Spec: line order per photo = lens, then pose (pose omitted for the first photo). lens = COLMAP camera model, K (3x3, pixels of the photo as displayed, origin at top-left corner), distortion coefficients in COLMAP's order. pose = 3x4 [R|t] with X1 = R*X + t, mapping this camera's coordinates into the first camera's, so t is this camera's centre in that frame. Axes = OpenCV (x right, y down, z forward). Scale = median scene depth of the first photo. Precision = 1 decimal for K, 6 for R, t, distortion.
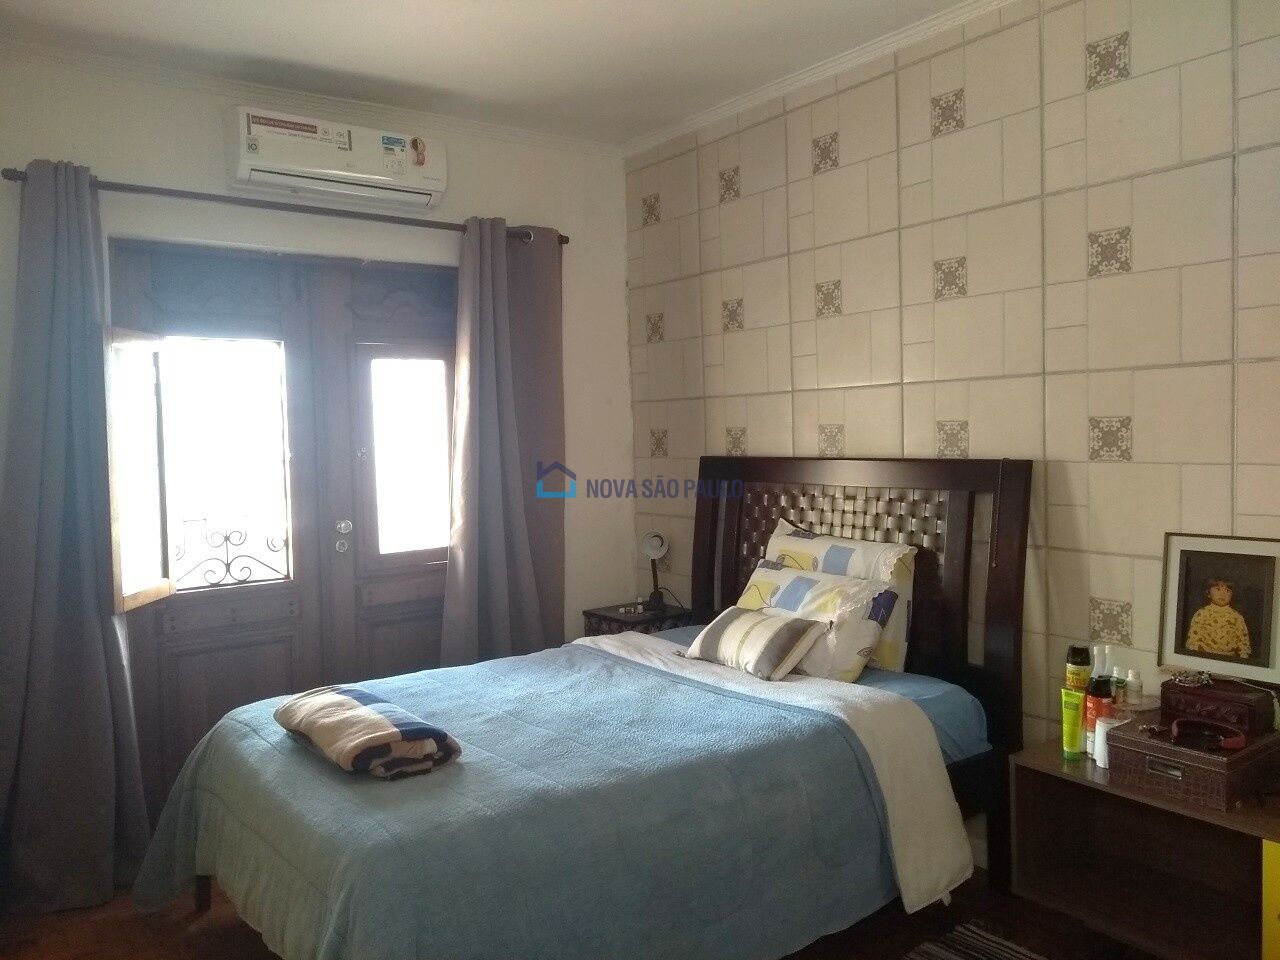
lens RADIAL K [[972.5, 0, 640.0], [0, 972.5, 480.0], [0, 0, 1]] dist [-0.012277, -0.005605]
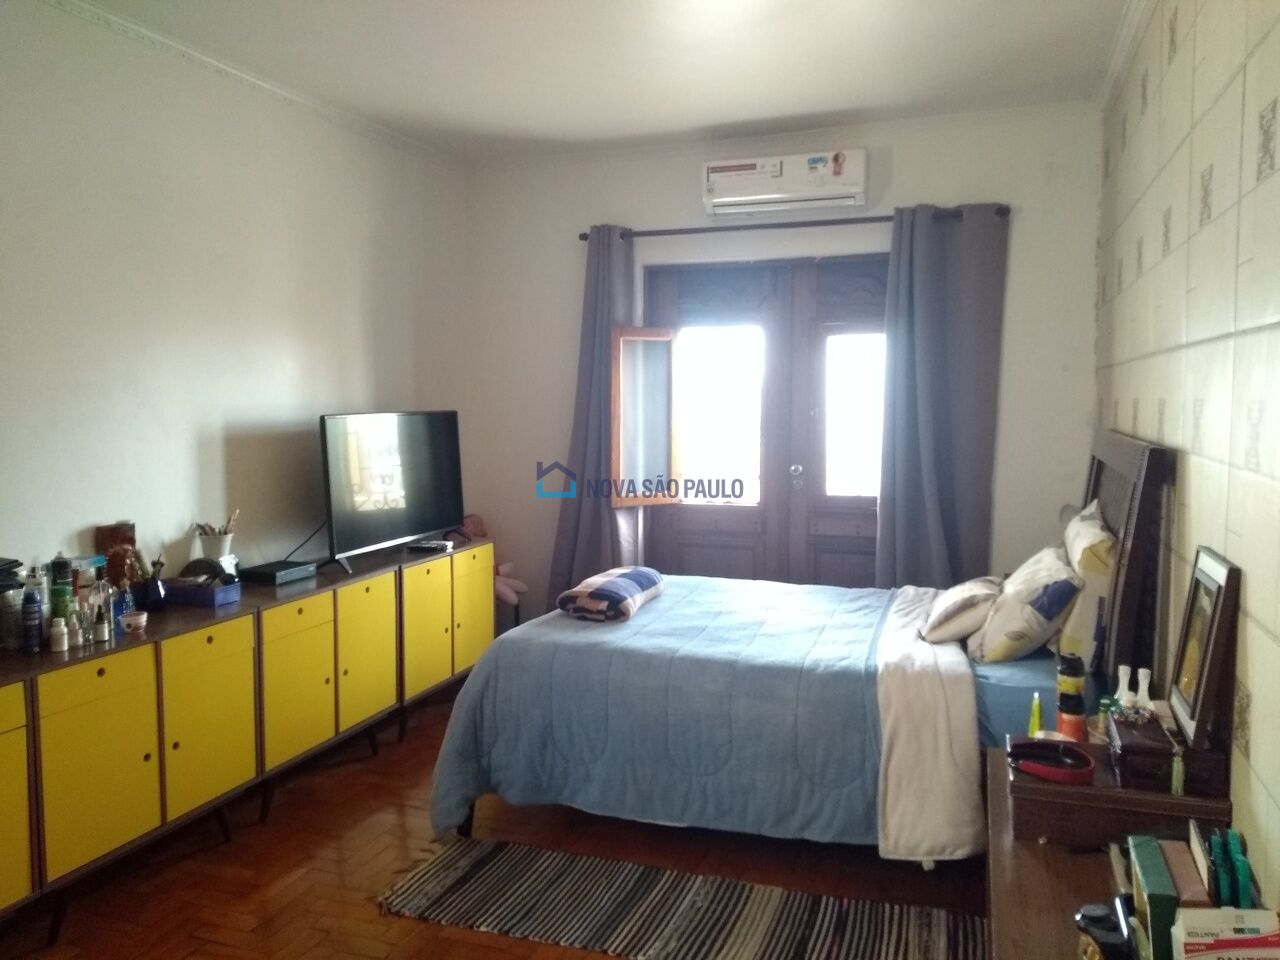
lens RADIAL K [[994.5, 0, 644.3], [0, 994.5, 476.0], [0, 0, 1]] dist [0.070772, -0.083822]
pose [[0.559485, 0.088014, -0.824154, 0.695398], [-0.047334, 0.996116, 0.074246, -0.033425], [0.827487, -0.002529, 0.561479, 0.100693]]
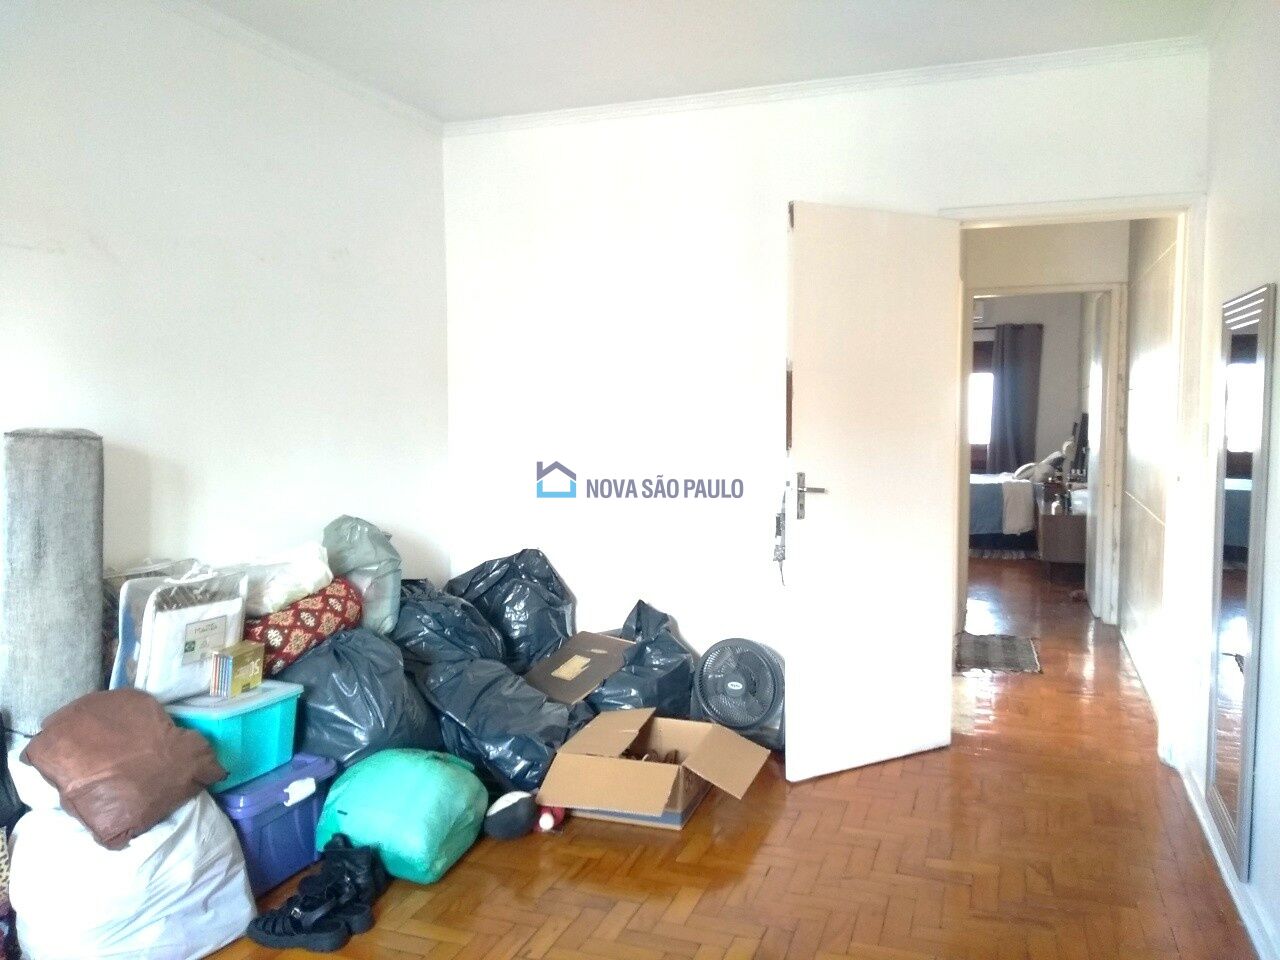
lens RADIAL K [[994.5, 0, 644.3], [0, 994.5, 476.0], [0, 0, 1]] dist [0.070772, -0.083822]
pose [[0.529758, 0.079691, -0.844397, 1.884767], [-0.042983, 0.996819, 0.067109, 0.018234], [0.847059, 0.000743, 0.531499, -1.500498]]
